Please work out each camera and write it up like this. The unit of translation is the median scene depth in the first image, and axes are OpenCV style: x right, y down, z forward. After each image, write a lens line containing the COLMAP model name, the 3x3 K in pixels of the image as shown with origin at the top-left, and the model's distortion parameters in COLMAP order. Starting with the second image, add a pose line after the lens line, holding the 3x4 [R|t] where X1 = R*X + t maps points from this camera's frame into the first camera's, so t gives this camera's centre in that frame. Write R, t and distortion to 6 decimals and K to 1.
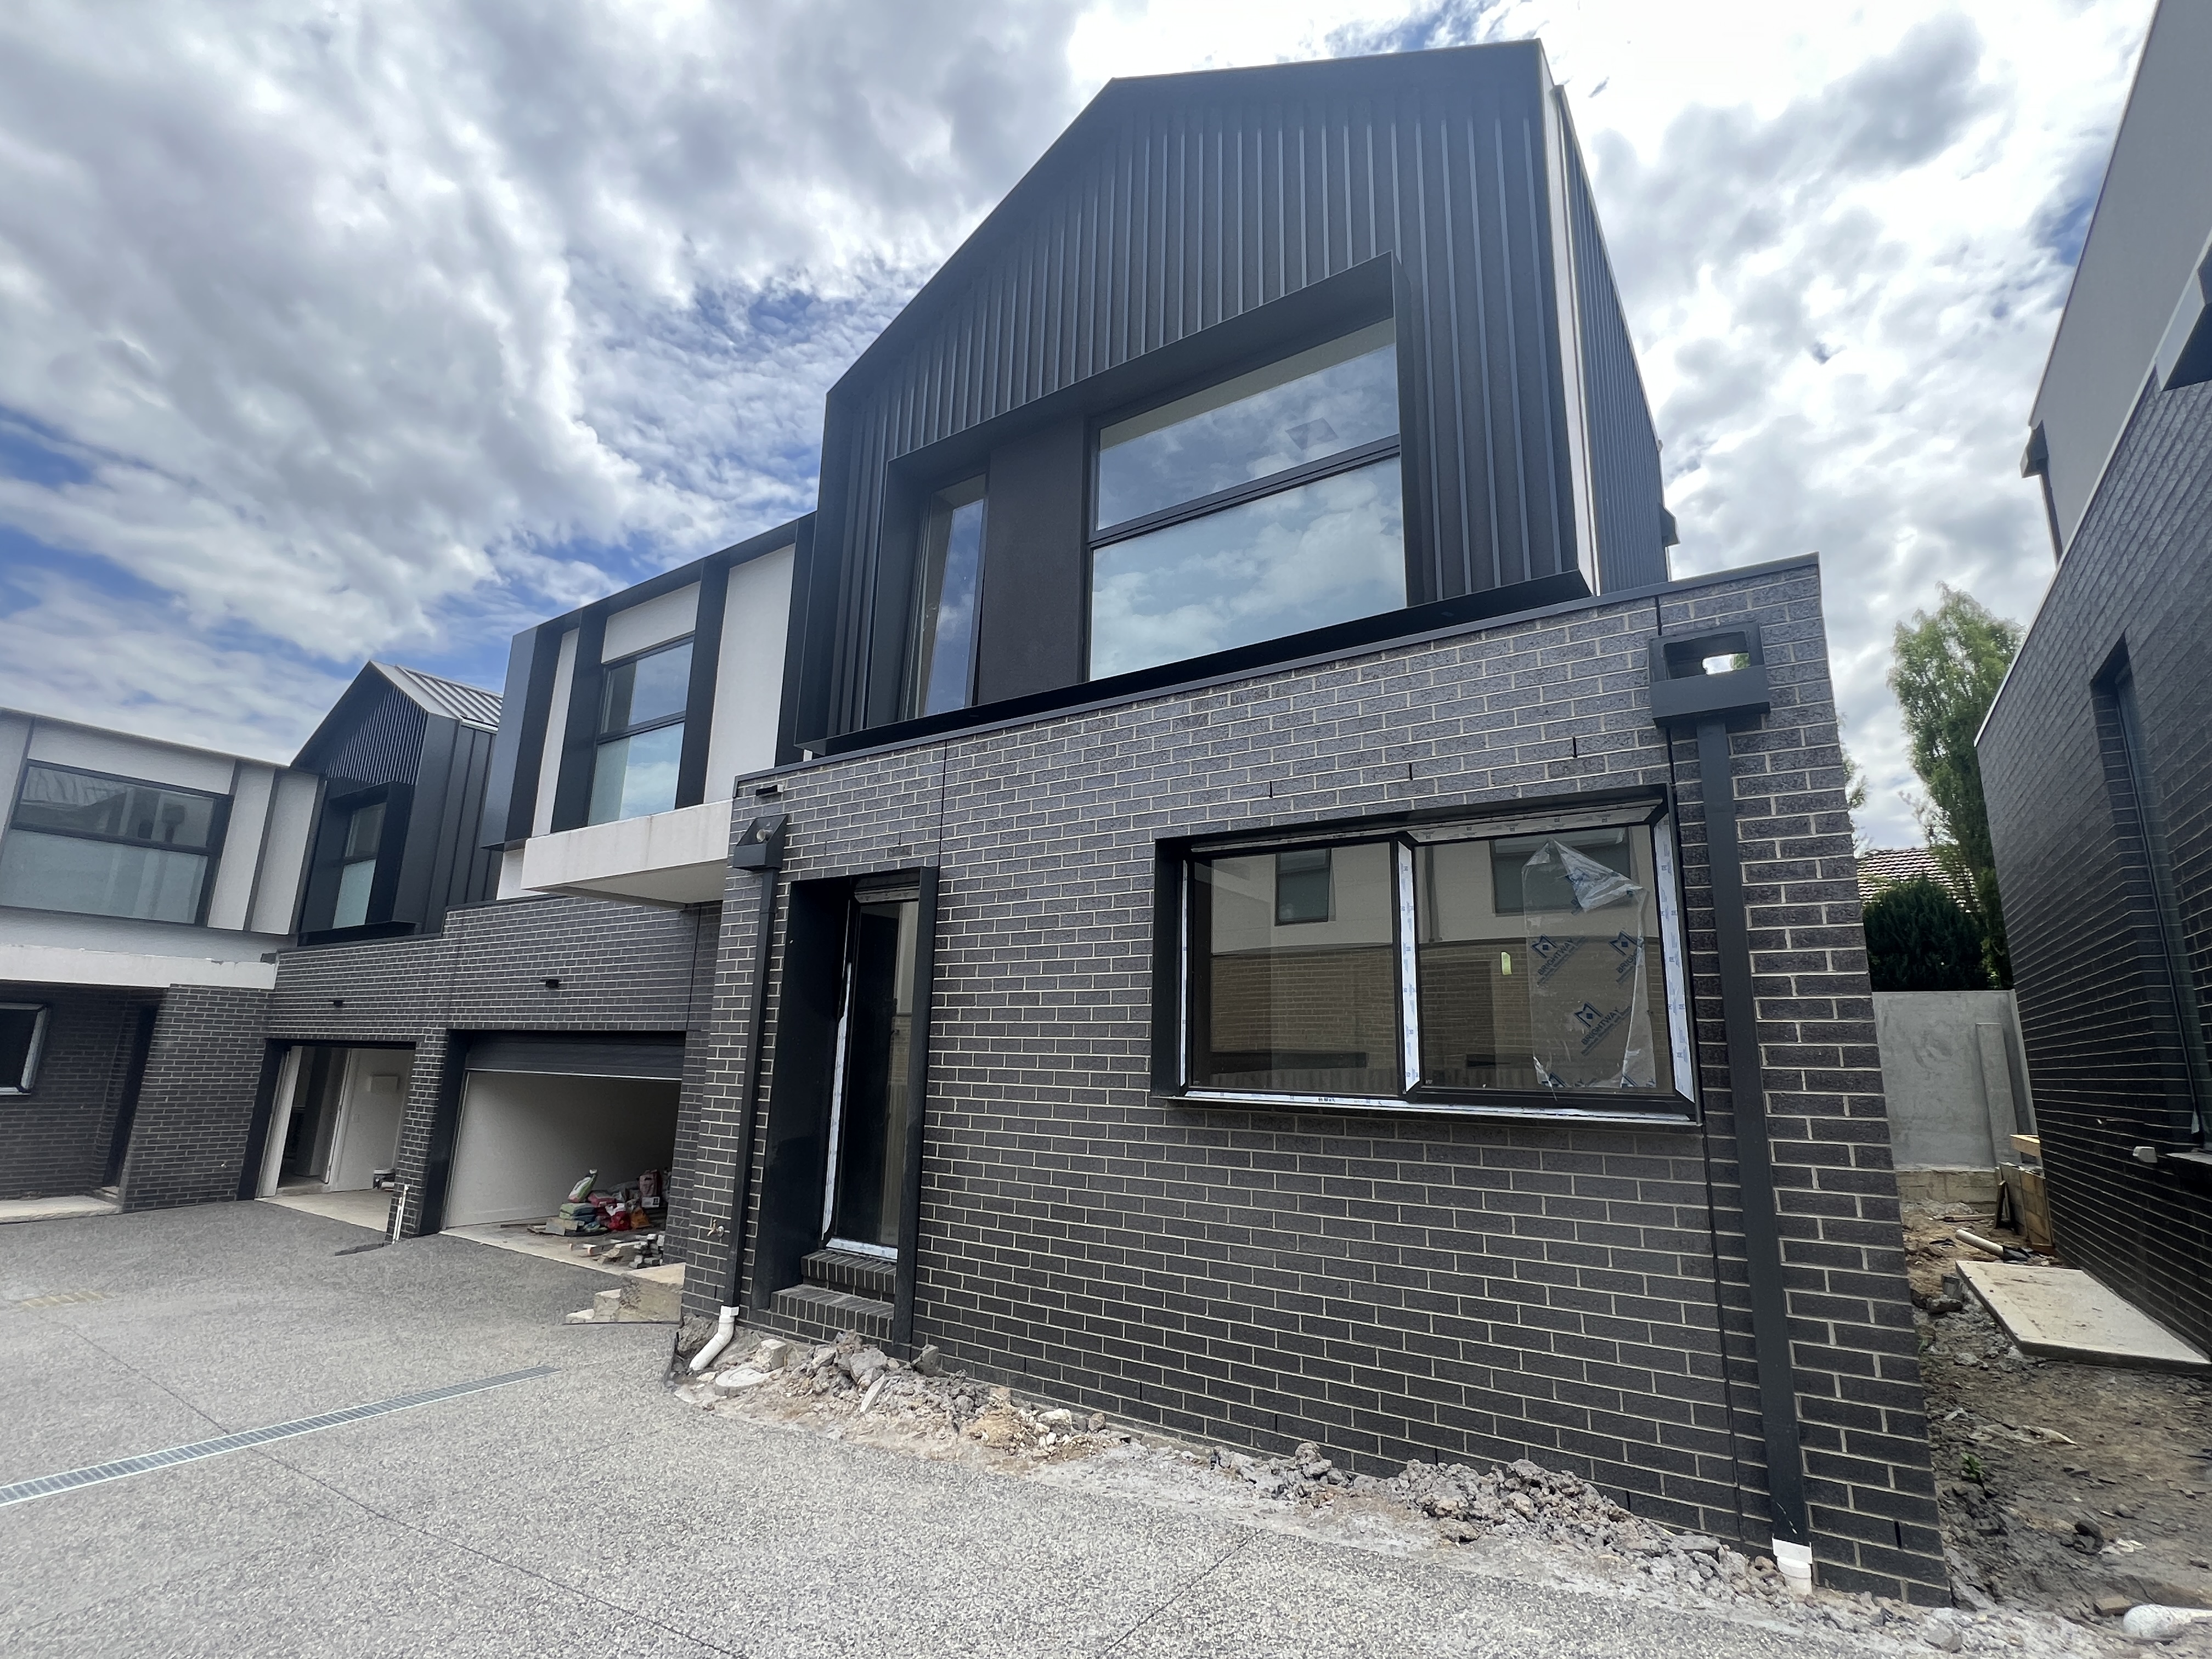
lens RADIAL K [[1031.6, 0, 1106.0], [0, 1031.6, 829.5], [0, 0, 1]] dist [-0.001578, -0.000237]
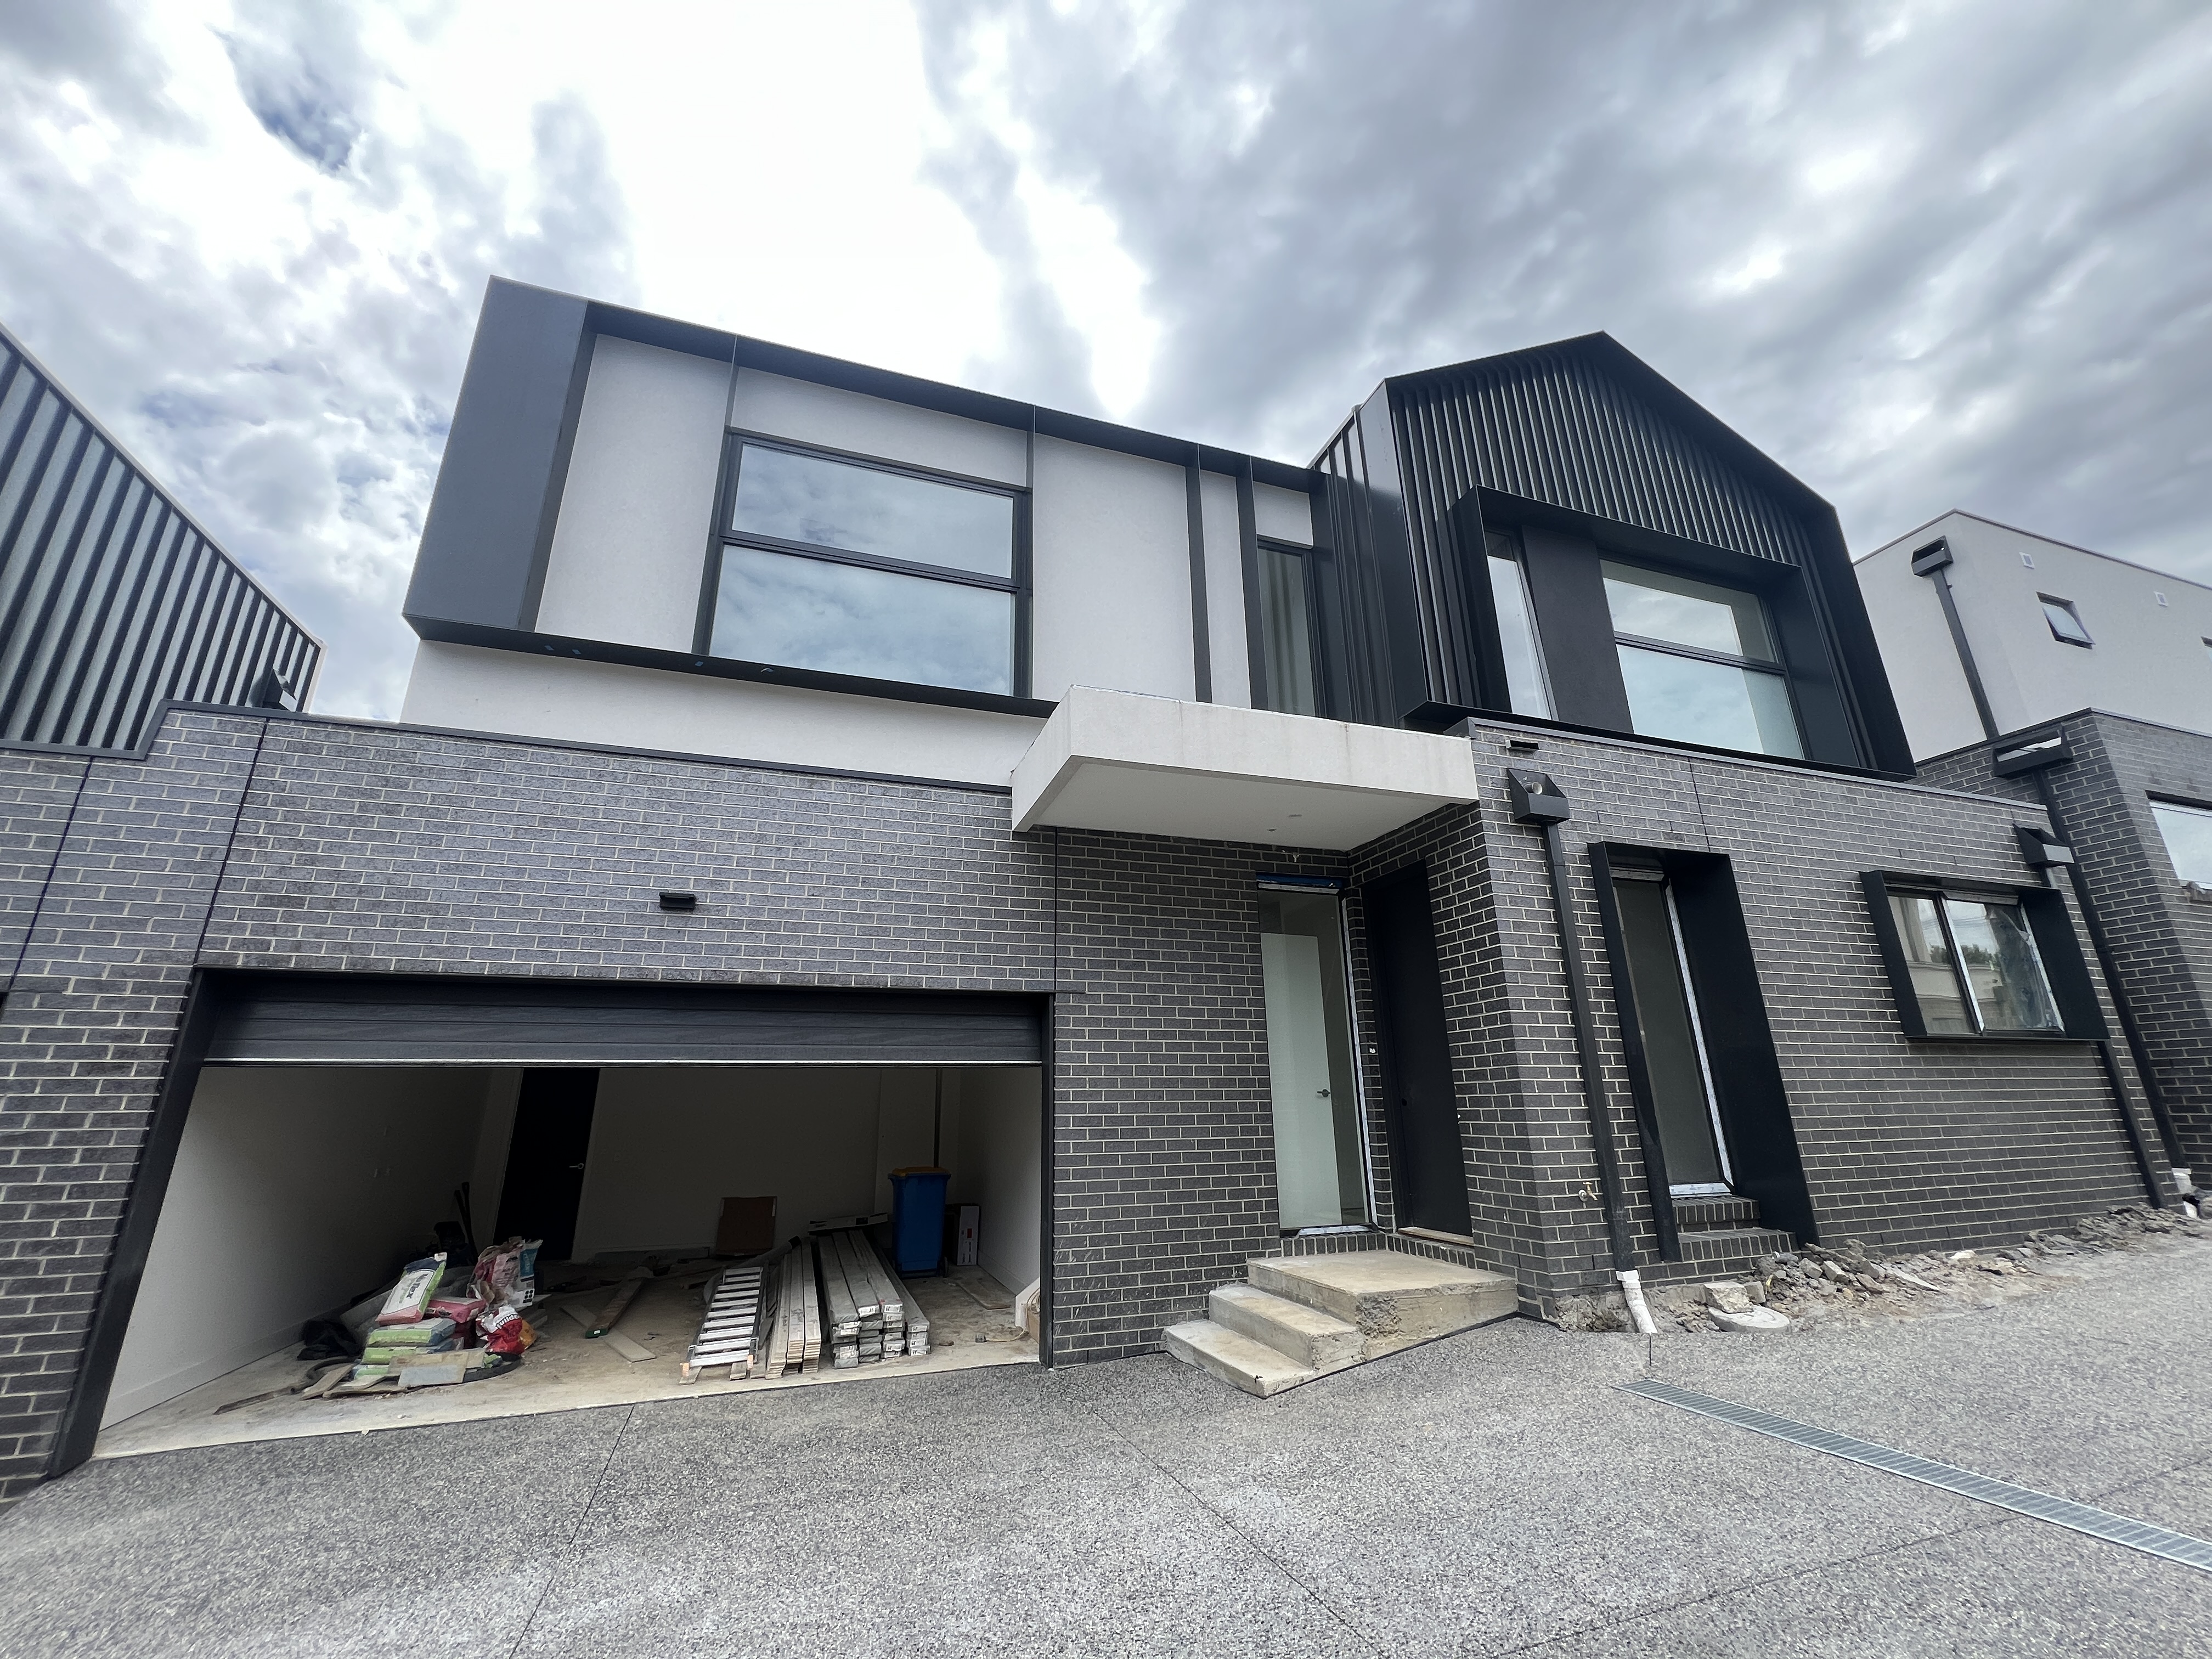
lens RADIAL K [[877.0, 0, 1106.0], [0, 877.0, 829.5], [0, 0, 1]] dist [-0.003169, 0.000894]
pose [[0.605548, 0.212860, 0.766813, -1.664460], [-0.147115, 0.976899, -0.155002, 0.322389], [-0.782092, -0.018948, 0.622874, 1.082831]]
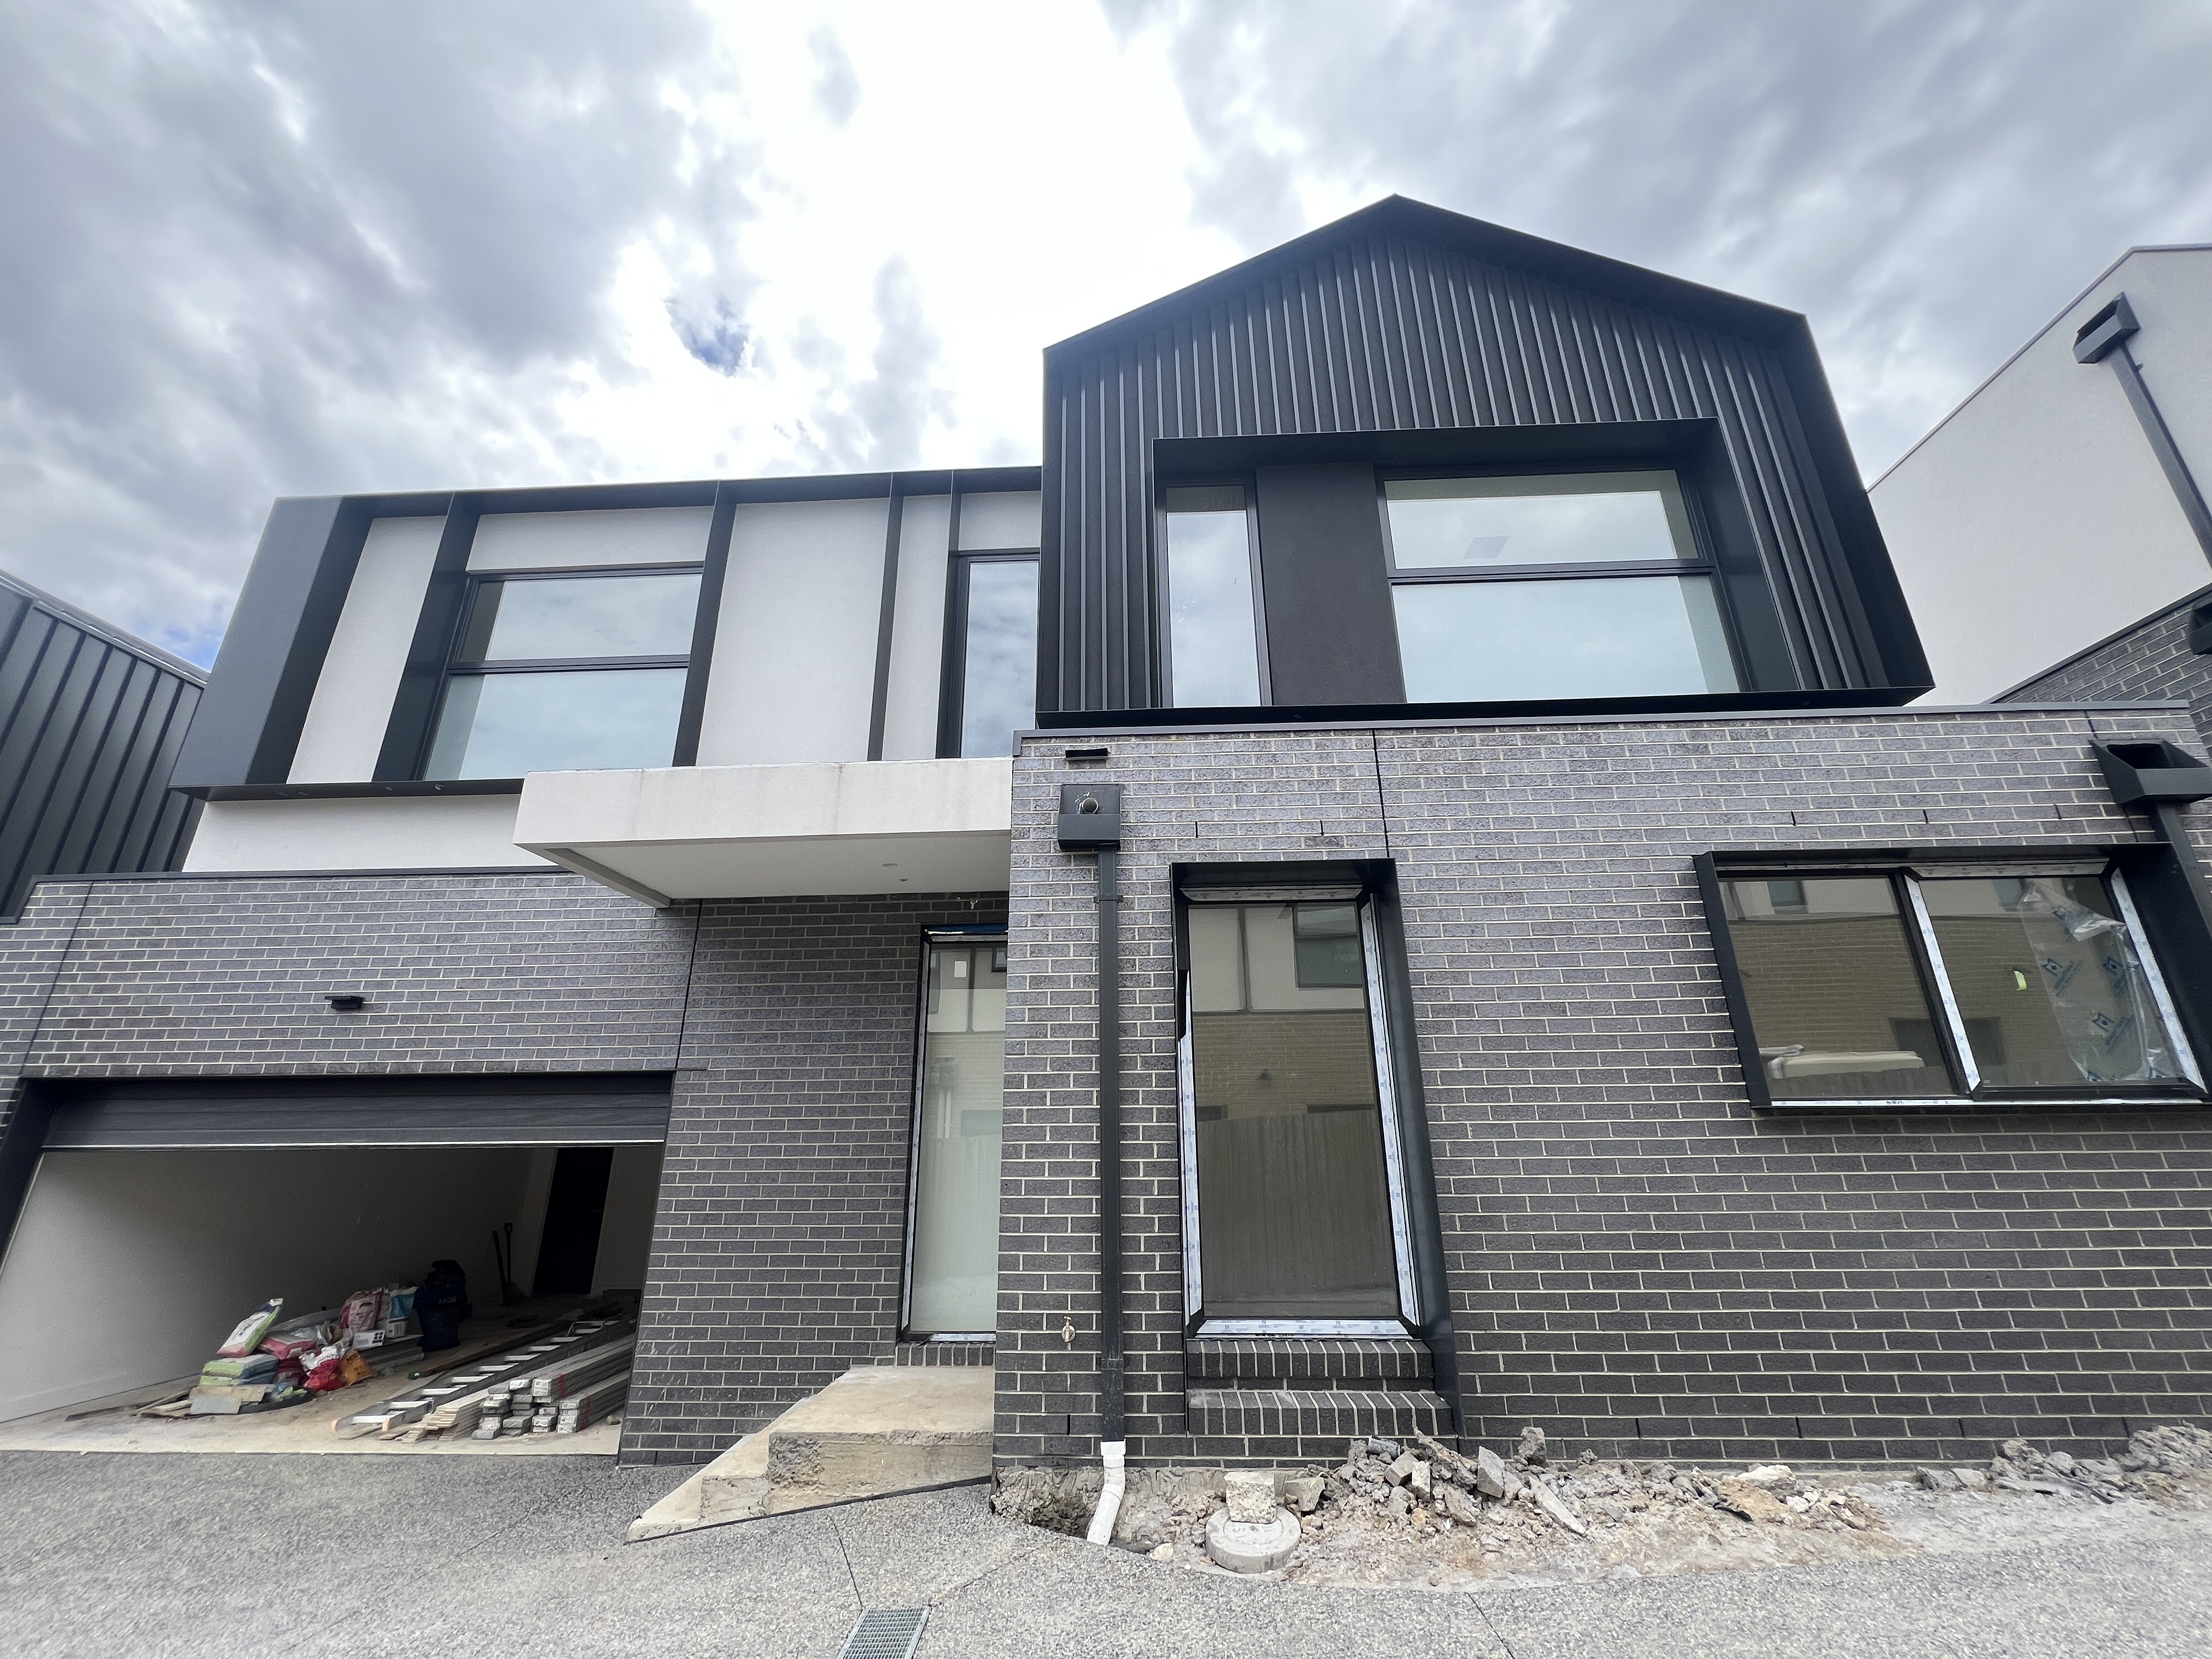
lens RADIAL K [[877.0, 0, 1106.0], [0, 877.0, 829.5], [0, 0, 1]] dist [-0.003169, 0.000894]
pose [[0.851504, 0.144662, 0.503999, -0.903137], [-0.086785, 0.986815, -0.136620, 0.158649], [-0.517117, 0.072593, 0.852831, 0.559993]]
